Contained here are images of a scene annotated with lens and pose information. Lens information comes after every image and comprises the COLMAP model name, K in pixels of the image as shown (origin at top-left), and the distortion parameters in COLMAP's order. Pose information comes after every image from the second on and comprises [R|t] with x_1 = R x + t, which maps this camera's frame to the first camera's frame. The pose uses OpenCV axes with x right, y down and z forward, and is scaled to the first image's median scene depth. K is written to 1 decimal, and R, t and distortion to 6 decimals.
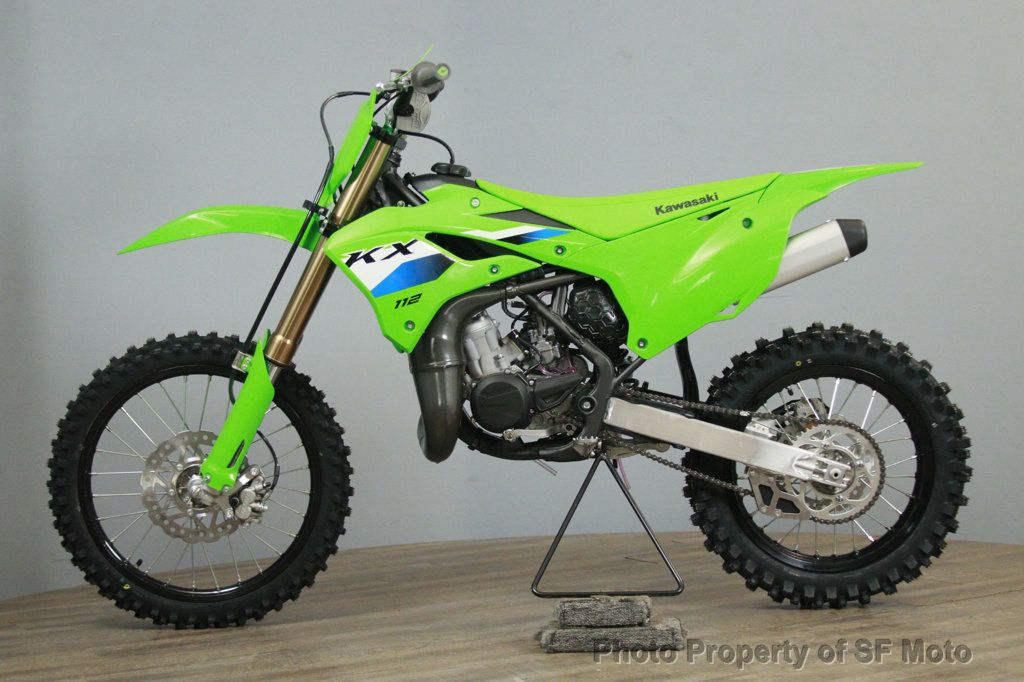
lens RADIAL K [[1923.9, 0, 512.0], [0, 1923.9, 341.0], [0, 0, 1]] dist [-0.171429, -0.065710]
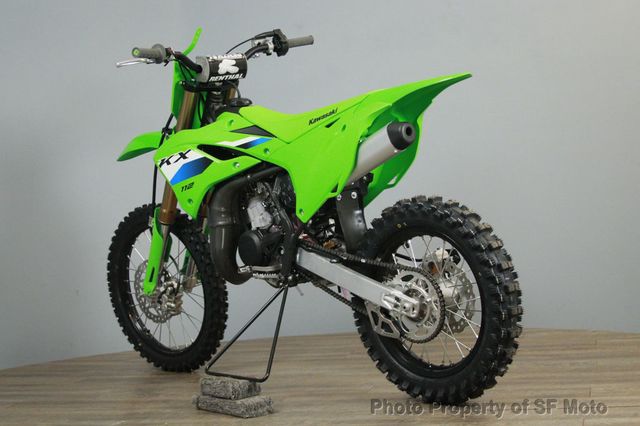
lens RADIAL K [[1202.4, 0, 320.0], [0, 1202.4, 213.0], [0, 0, 1]] dist [-0.171429, -0.065710]
pose [[0.682688, 0.004373, -0.730697, 0.758980], [0.034405, 0.998681, 0.038122, -0.033141], [0.729900, -0.051165, 0.681637, 0.371934]]
